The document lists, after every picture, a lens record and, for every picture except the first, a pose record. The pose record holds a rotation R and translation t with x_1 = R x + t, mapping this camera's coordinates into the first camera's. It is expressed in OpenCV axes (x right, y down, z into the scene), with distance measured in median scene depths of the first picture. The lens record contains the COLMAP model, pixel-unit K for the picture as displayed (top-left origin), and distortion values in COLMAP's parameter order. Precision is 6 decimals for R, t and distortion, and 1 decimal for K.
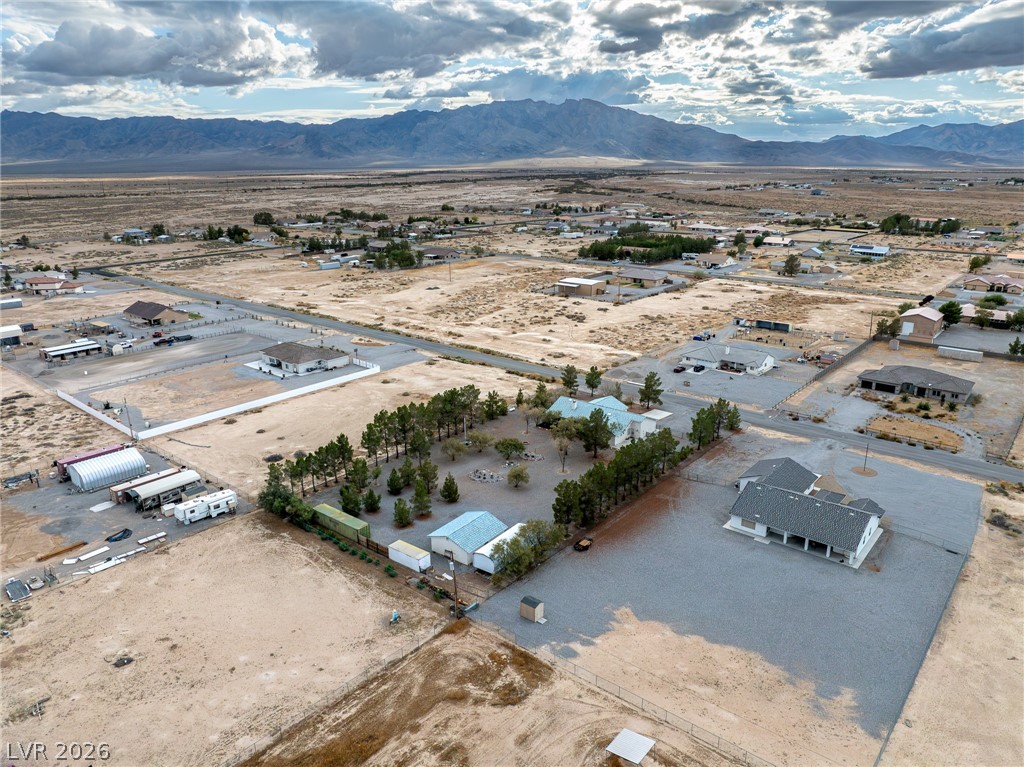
lens RADIAL K [[721.8, 0, 500.3], [0, 721.8, 384.7], [0, 0, 1]] dist [-0.026737, 0.003303]
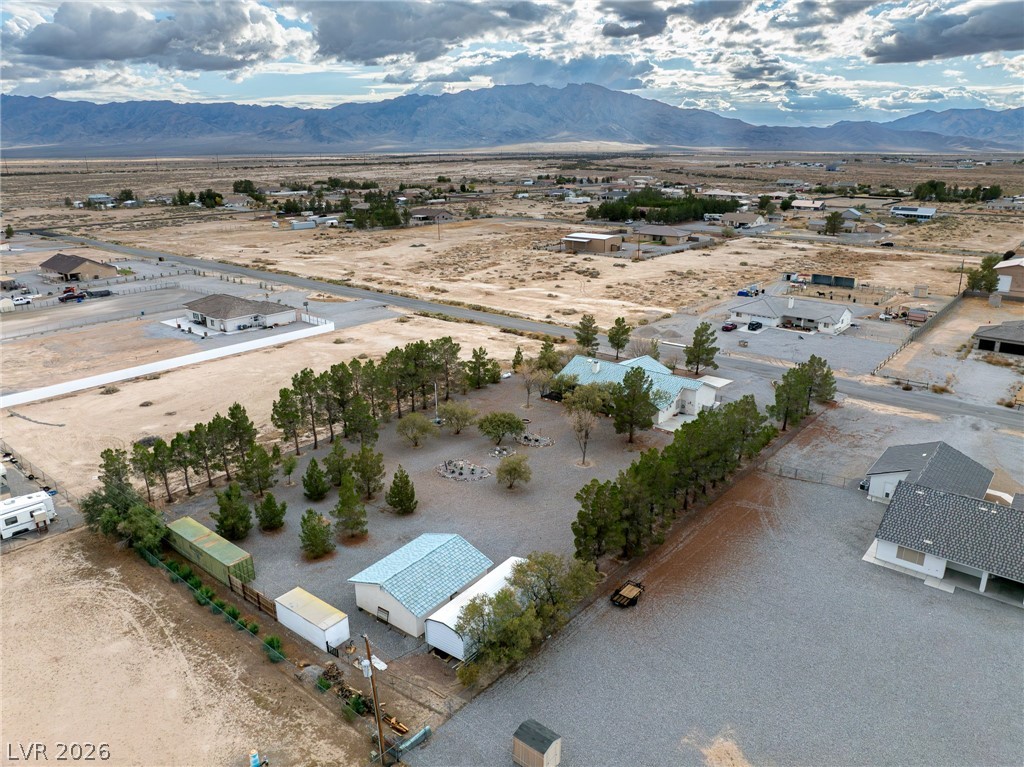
lens RADIAL K [[728.1, 0, 512.0], [0, 728.1, 383.5], [0, 0, 1]] dist [-0.037682, -0.004033]
pose [[0.999884, 0.002881, 0.014980, 0.008046], [-0.003115, 0.999873, 0.015649, 0.023659], [-0.014933, -0.015694, 0.999765, 0.213975]]
